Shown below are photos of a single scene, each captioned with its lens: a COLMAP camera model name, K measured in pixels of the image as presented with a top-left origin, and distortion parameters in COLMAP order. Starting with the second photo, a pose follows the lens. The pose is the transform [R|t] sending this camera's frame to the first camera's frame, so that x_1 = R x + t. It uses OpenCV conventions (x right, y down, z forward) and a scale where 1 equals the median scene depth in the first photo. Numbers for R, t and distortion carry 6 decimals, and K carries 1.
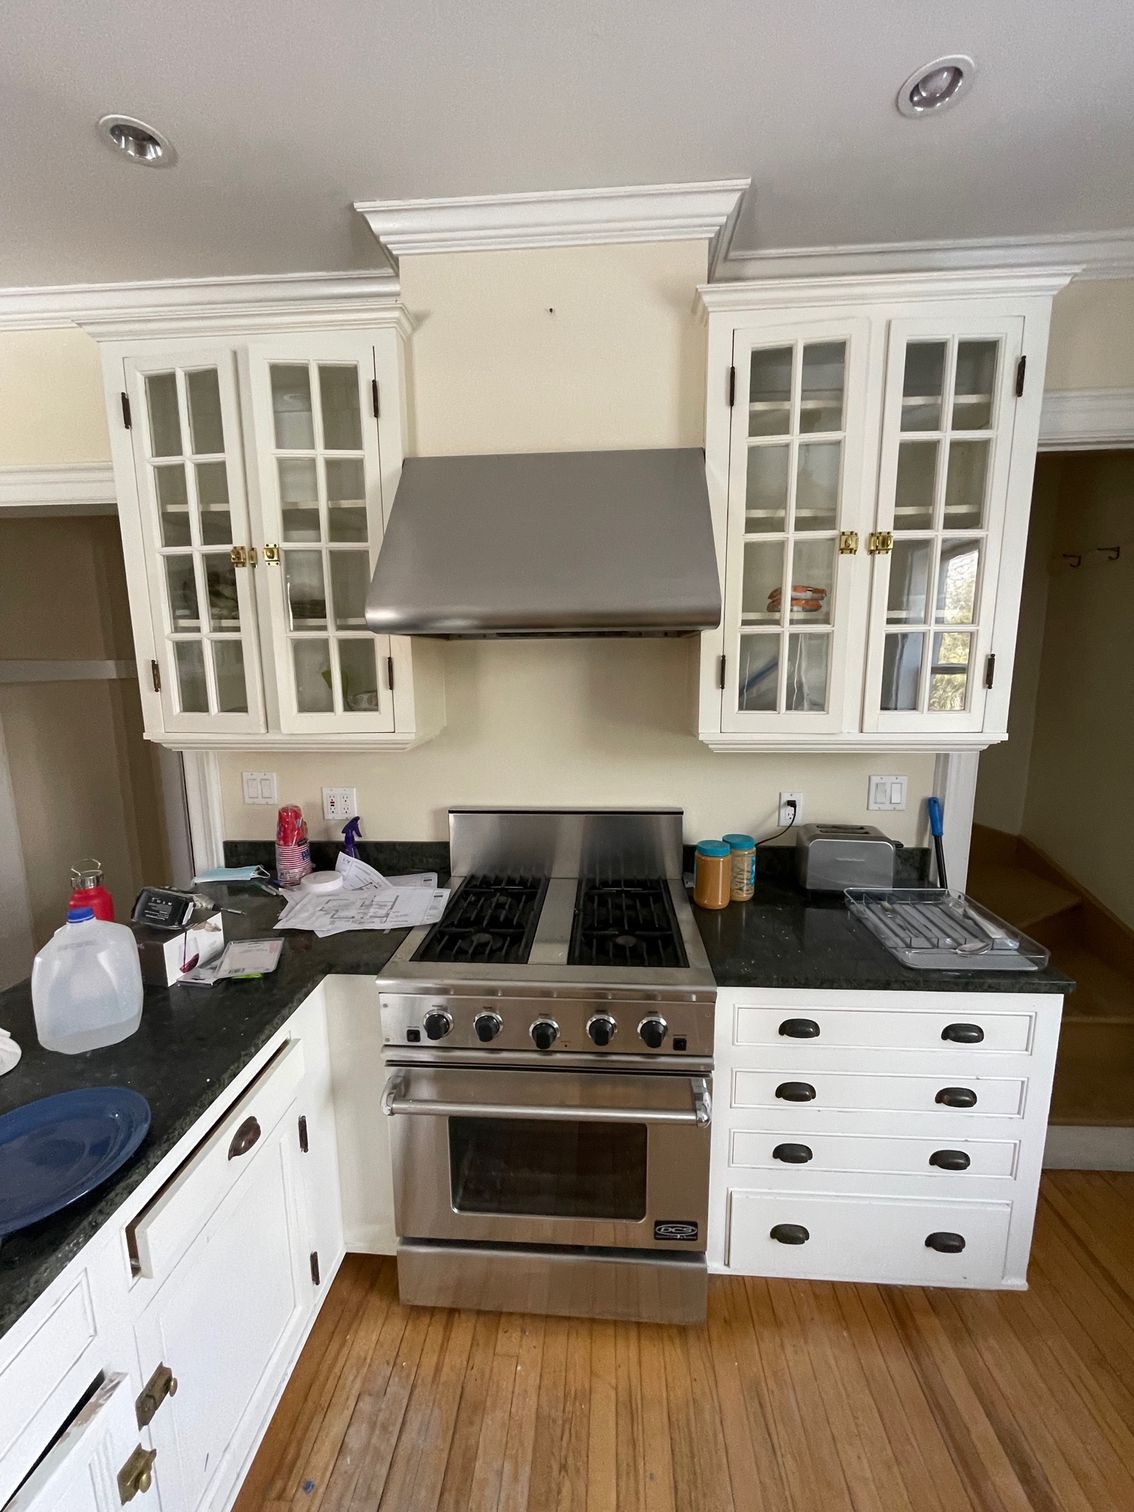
lens RADIAL K [[605.6, 0, 567.0], [0, 605.6, 756.0], [0, 0, 1]] dist [-0.000668, -0.000974]
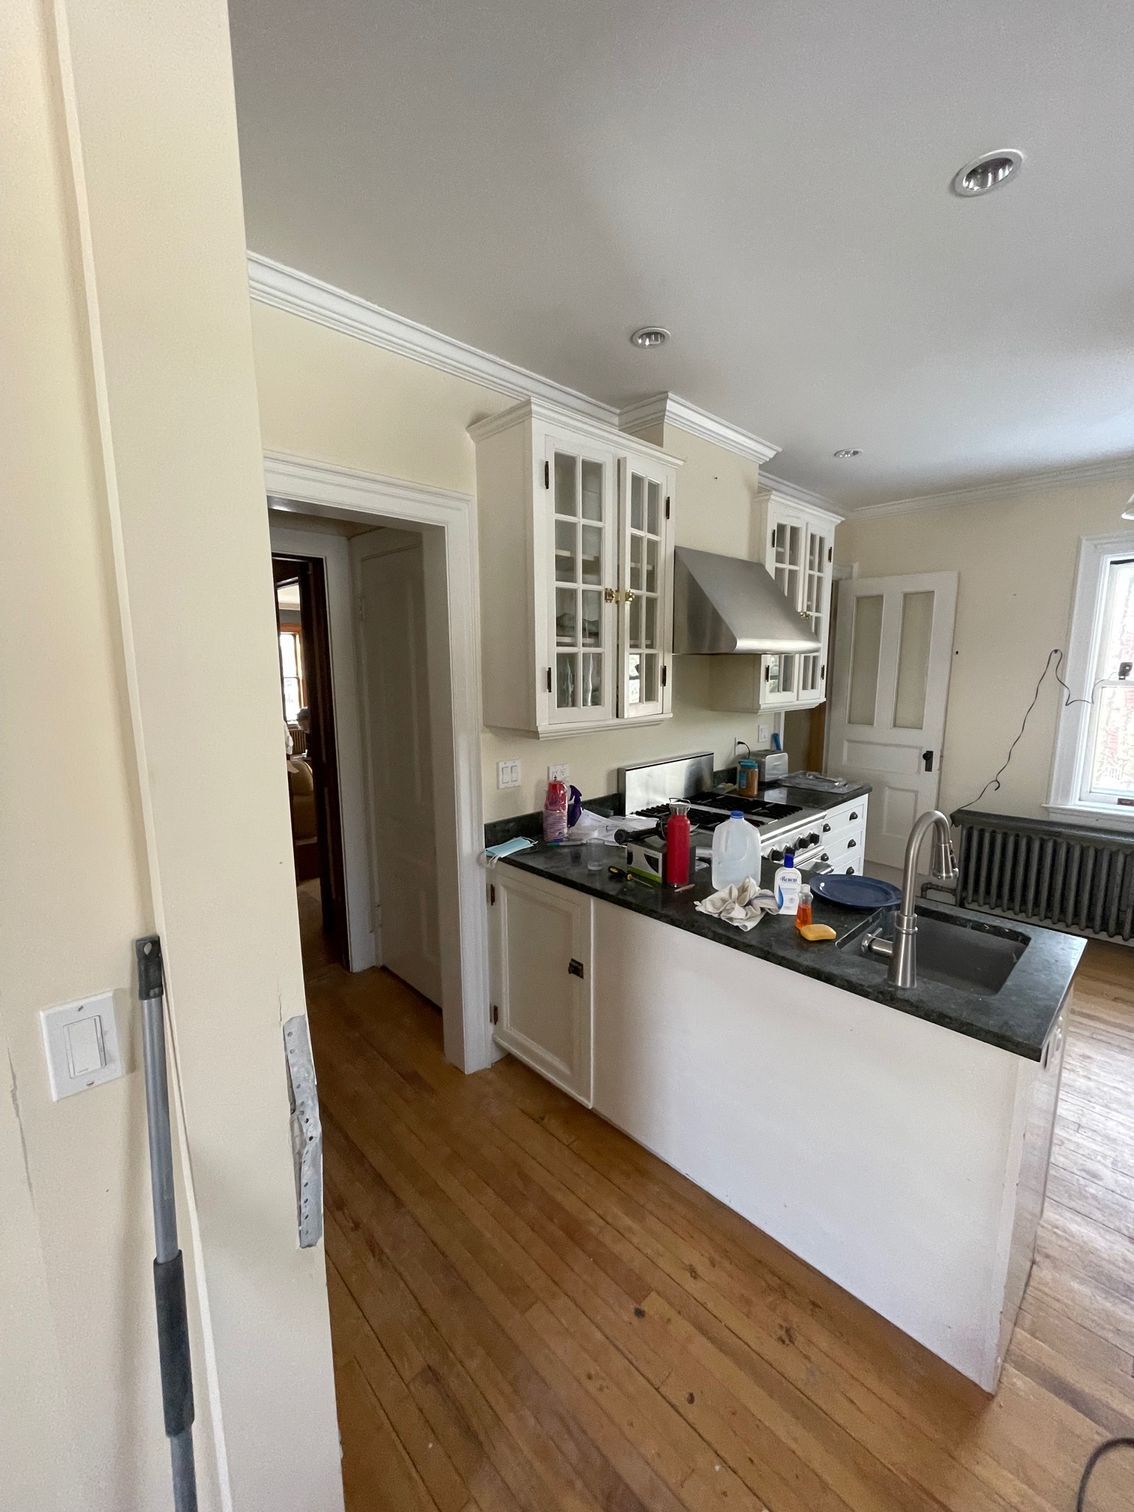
lens RADIAL K [[605.6, 0, 567.0], [0, 605.6, 756.0], [0, 0, 1]] dist [-0.000668, -0.000974]
pose [[0.680616, -0.101294, 0.725604, -1.700239], [0.118429, 0.992582, 0.027478, -0.002820], [-0.723005, 0.067231, 0.687564, 0.115539]]
